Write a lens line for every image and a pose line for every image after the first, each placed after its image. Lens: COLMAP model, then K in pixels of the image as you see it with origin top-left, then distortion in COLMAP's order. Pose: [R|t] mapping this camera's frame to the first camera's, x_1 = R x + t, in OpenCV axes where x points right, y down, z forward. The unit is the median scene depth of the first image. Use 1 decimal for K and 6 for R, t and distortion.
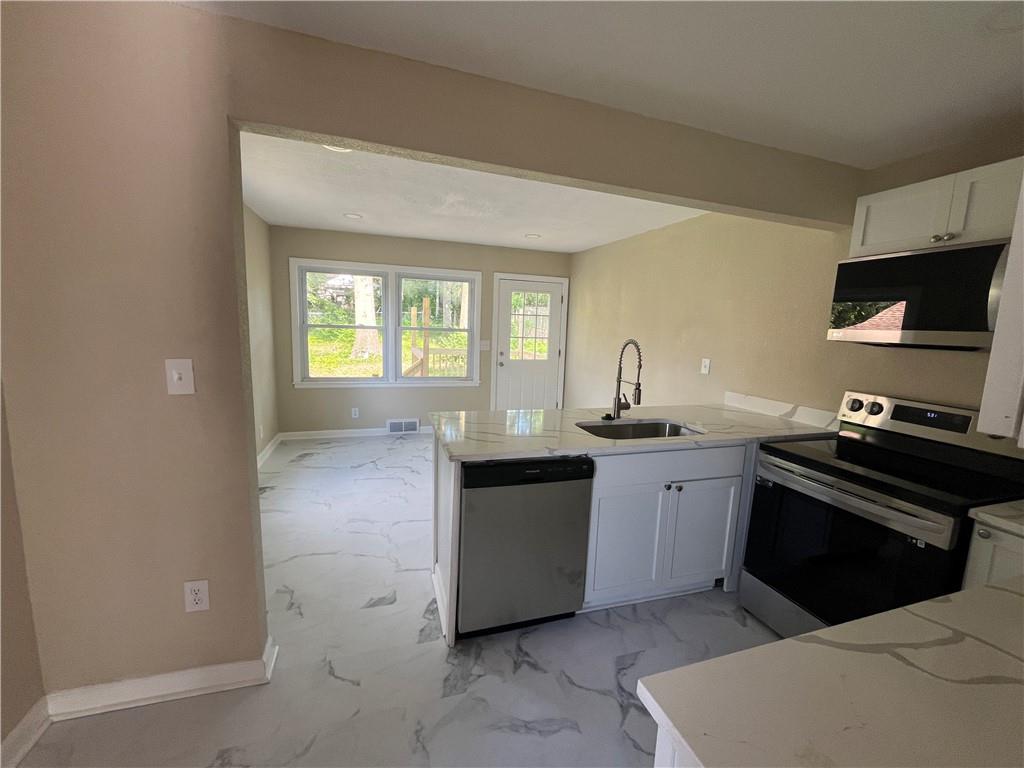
lens RADIAL K [[417.7, 0, 511.7], [0, 417.7, 385.1], [0, 0, 1]] dist [-0.004722, 0.000559]
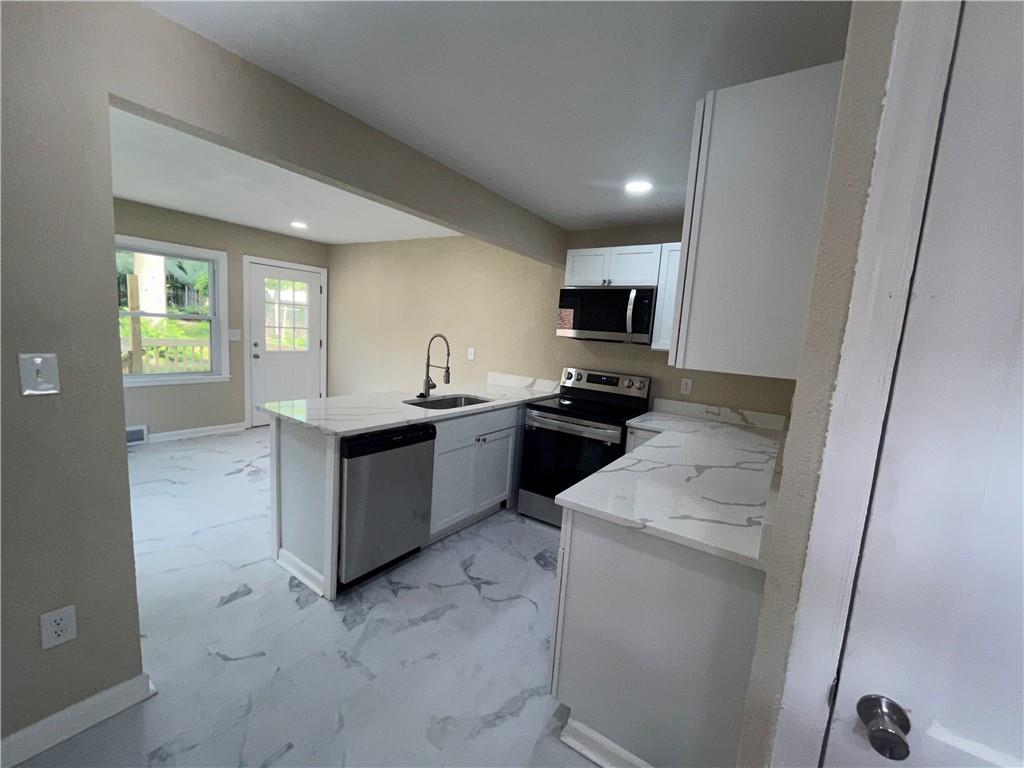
lens RADIAL K [[417.7, 0, 512.5], [0, 417.7, 384.5], [0, 0, 1]] dist [-0.004722, 0.000559]
pose [[0.795929, -0.059213, 0.602487, -0.359530], [0.046074, 0.998244, 0.037240, 0.011541], [-0.603634, -0.001882, 0.797259, -0.187003]]
